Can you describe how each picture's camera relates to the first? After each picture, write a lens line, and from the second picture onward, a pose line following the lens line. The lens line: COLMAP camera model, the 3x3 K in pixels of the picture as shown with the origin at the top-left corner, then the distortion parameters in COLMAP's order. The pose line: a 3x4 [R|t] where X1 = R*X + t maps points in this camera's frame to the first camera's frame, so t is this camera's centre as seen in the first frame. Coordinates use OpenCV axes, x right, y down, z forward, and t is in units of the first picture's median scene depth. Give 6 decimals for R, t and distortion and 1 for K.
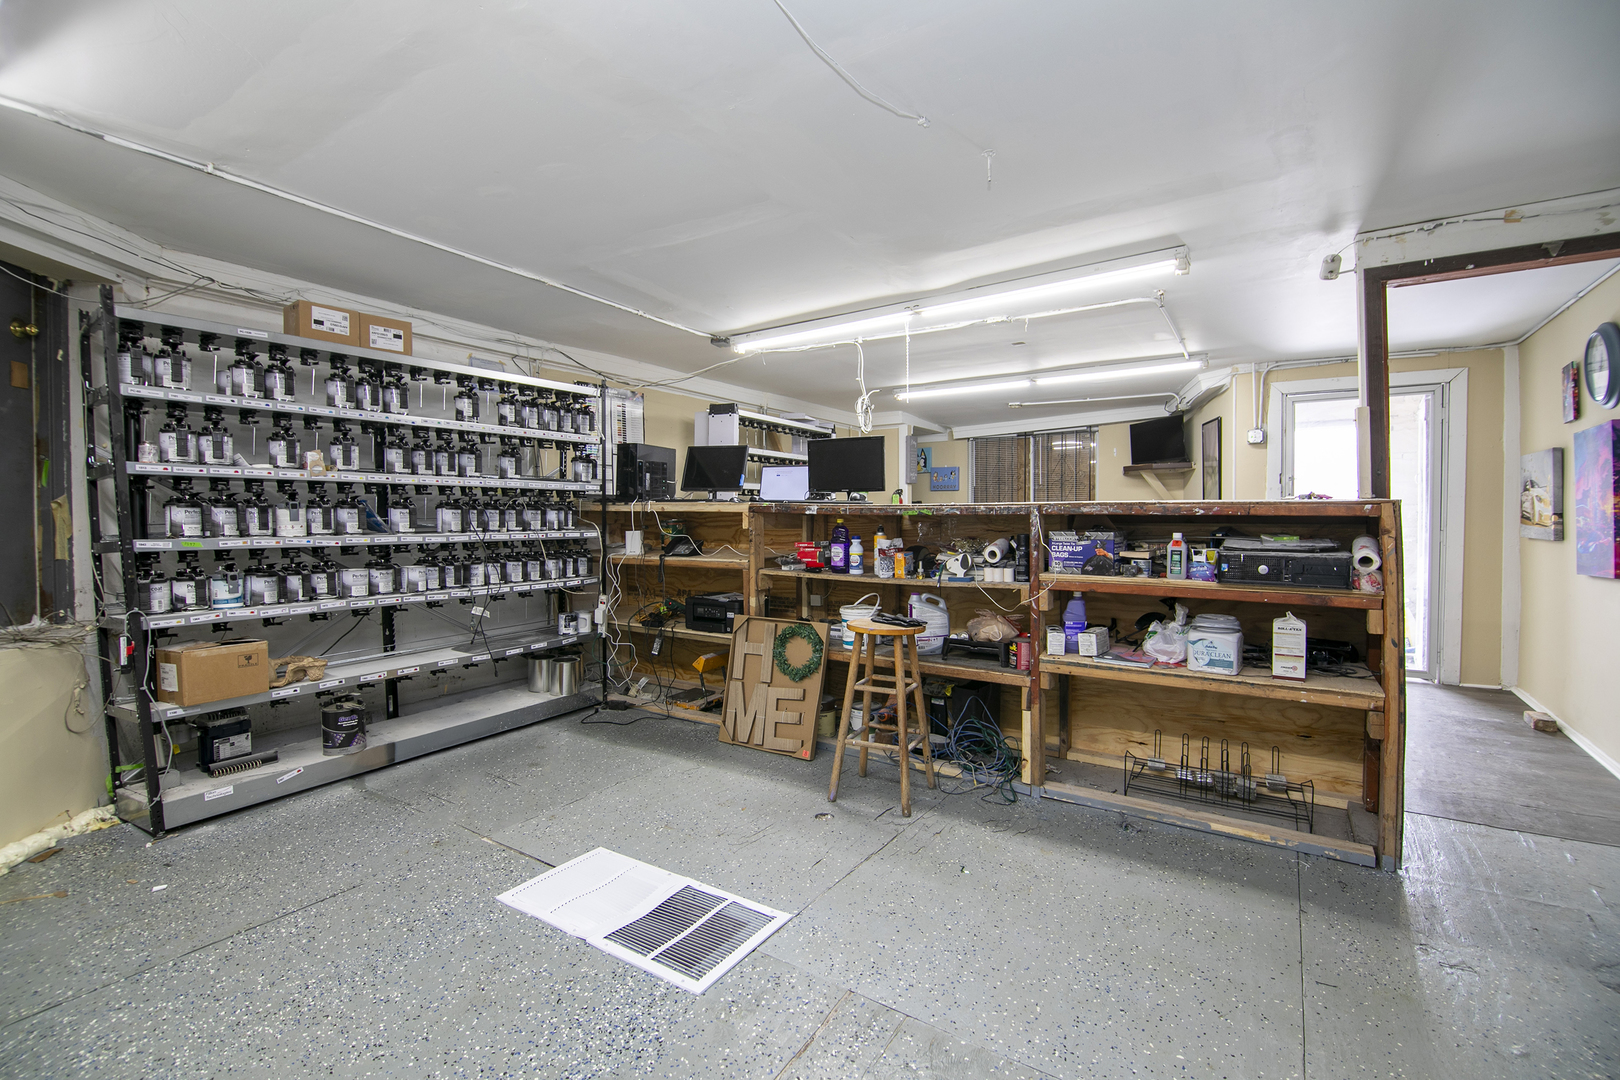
lens RADIAL K [[722.5, 0, 809.8], [0, 722.5, 534.0], [0, 0, 1]] dist [-0.003142, -0.000318]
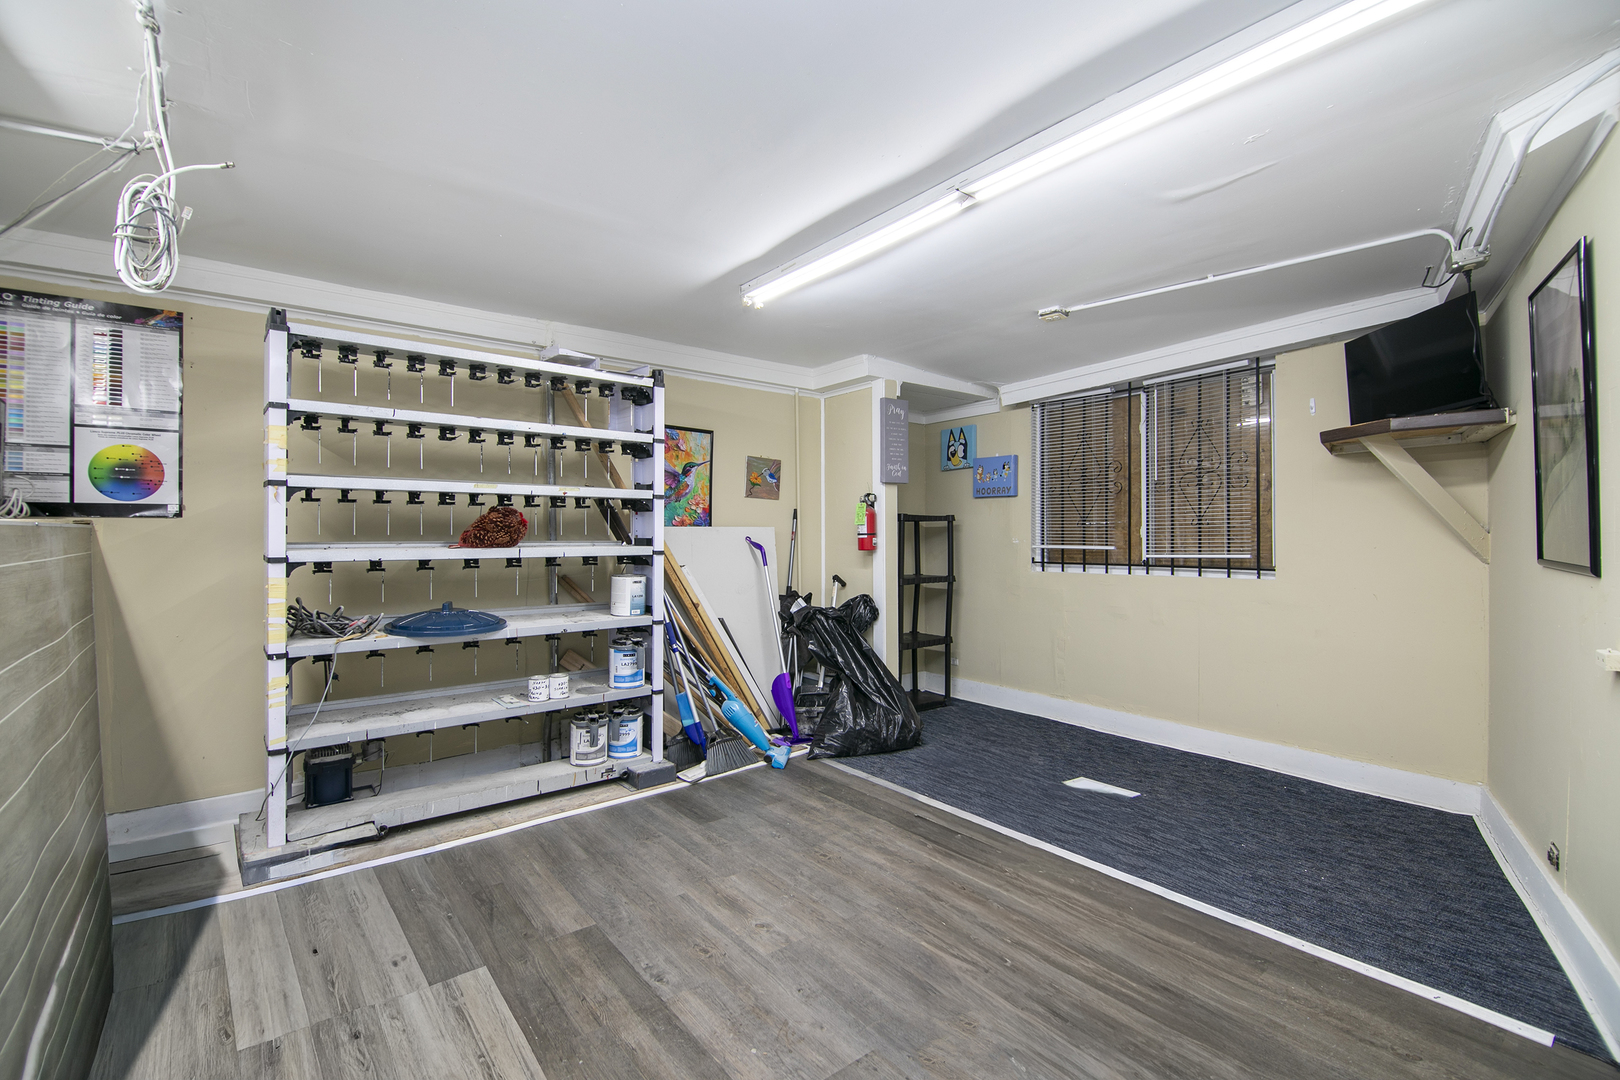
lens RADIAL K [[722.5, 0, 818.9], [0, 722.5, 535.7], [0, 0, 1]] dist [-0.003142, -0.000318]
pose [[0.956278, -0.003334, -0.292440, 0.243602], [-0.003667, 0.999720, -0.023390, -0.015637], [0.292436, 0.023439, 0.955998, 0.437550]]
